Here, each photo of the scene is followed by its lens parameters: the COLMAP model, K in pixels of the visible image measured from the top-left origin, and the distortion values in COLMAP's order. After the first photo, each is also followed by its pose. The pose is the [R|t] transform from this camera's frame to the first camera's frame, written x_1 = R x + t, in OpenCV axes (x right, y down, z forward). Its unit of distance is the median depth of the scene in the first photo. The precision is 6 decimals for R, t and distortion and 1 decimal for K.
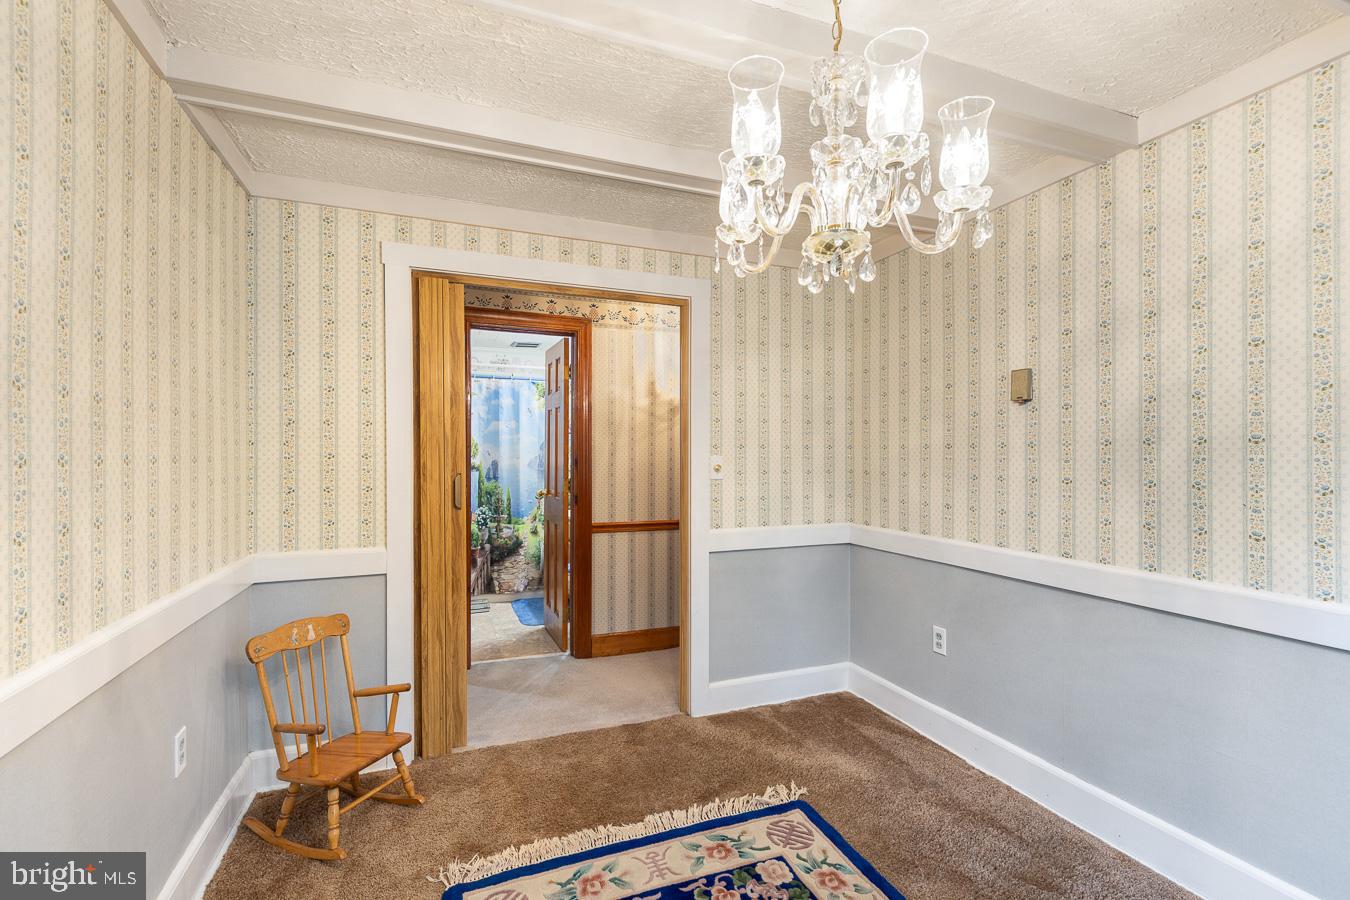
lens RADIAL K [[604.3, 0, 670.3], [0, 604.3, 452.4], [0, 0, 1]] dist [0.012309, -0.000732]
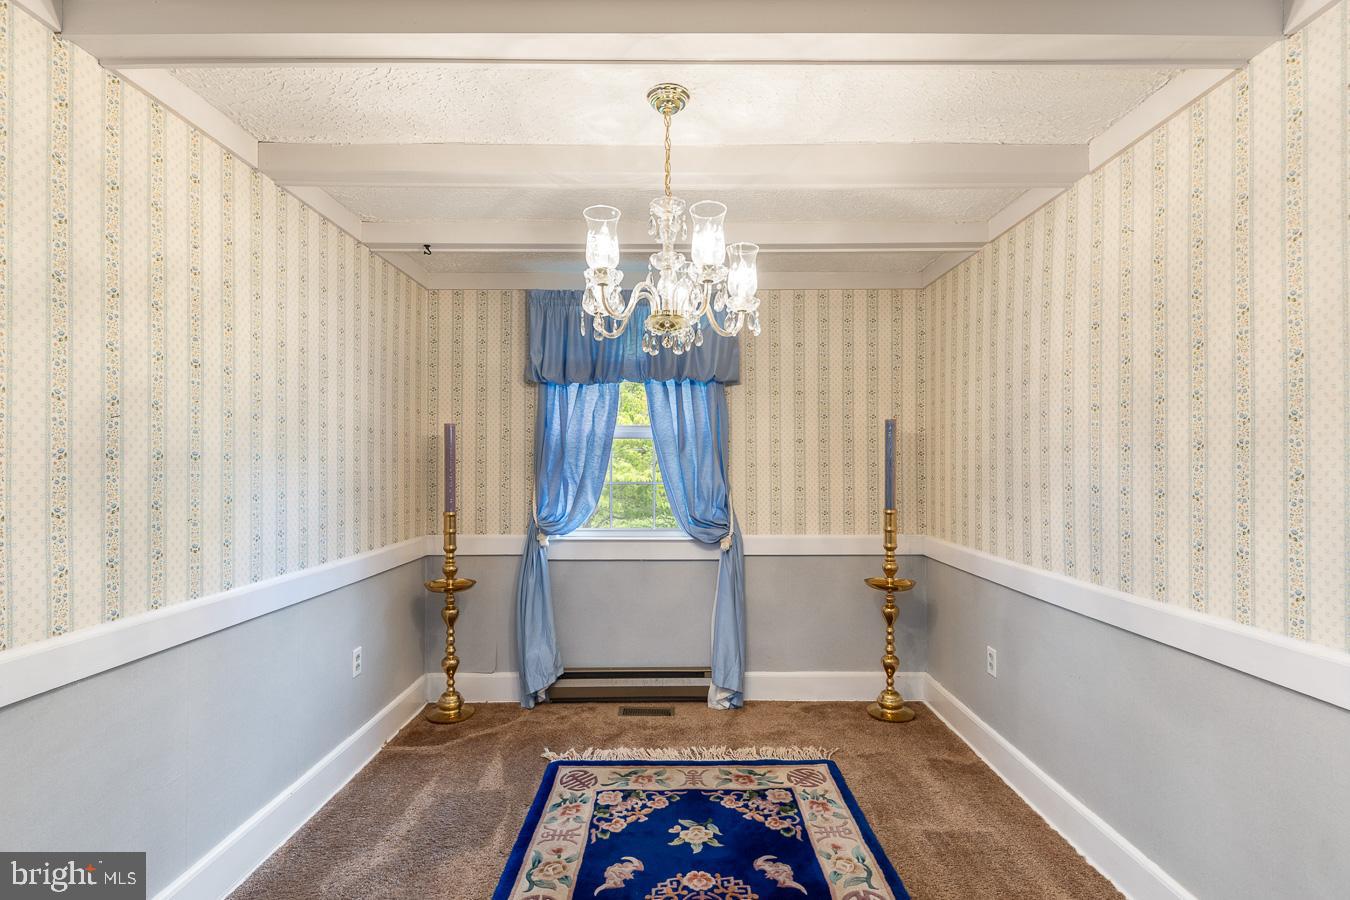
lens RADIAL K [[604.3, 0, 680.8], [0, 604.3, 462.6], [0, 0, 1]] dist [0.012309, -0.000732]
pose [[-0.927275, 0.004962, 0.374347, -0.182555], [0.001748, 0.999959, -0.008926, 0.000709], [-0.374376, -0.007623, -0.927246, 1.451153]]
